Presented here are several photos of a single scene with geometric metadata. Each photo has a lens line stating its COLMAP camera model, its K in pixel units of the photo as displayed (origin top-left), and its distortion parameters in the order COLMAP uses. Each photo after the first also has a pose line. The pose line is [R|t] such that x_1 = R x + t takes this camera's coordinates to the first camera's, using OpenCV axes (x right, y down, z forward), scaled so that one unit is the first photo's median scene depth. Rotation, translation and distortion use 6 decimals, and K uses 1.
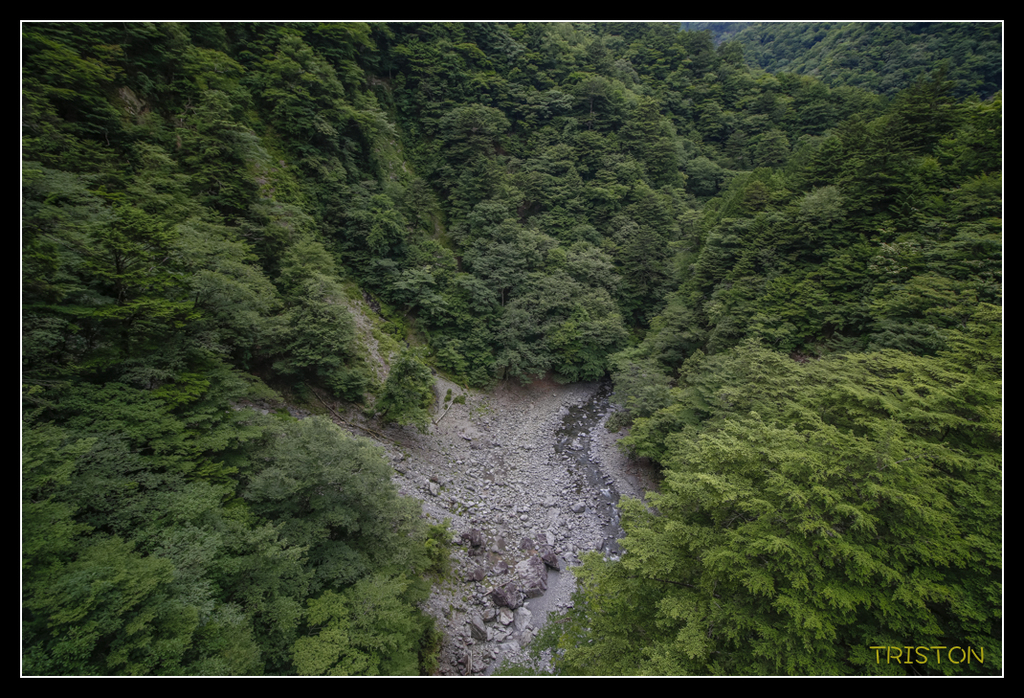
lens RADIAL K [[474.2, 0, 513.3], [0, 474.2, 344.6], [0, 0, 1]] dist [-0.001605, -0.000511]
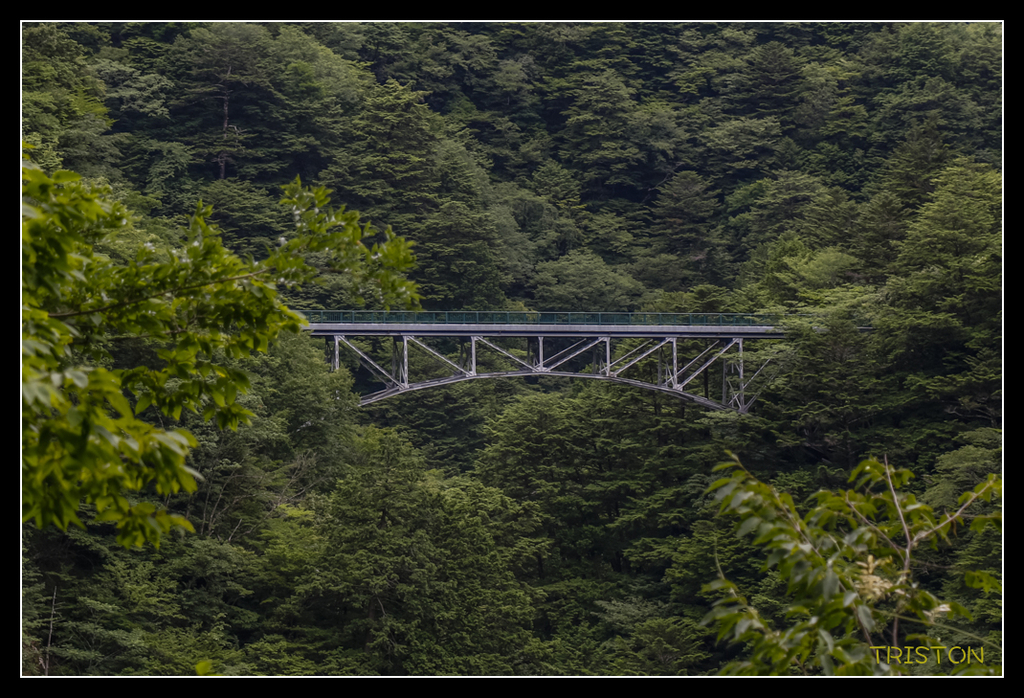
lens RADIAL K [[2714.6, 0, 511.9], [0, 2714.6, 349.8], [0, 0, 1]] dist [0.101488, 0.000000]
pose [[0.953073, -0.006630, 0.302668, -0.208578], [0.104759, 0.945219, -0.309170, 0.241380], [-0.284038, 0.326368, 0.901558, -0.662024]]
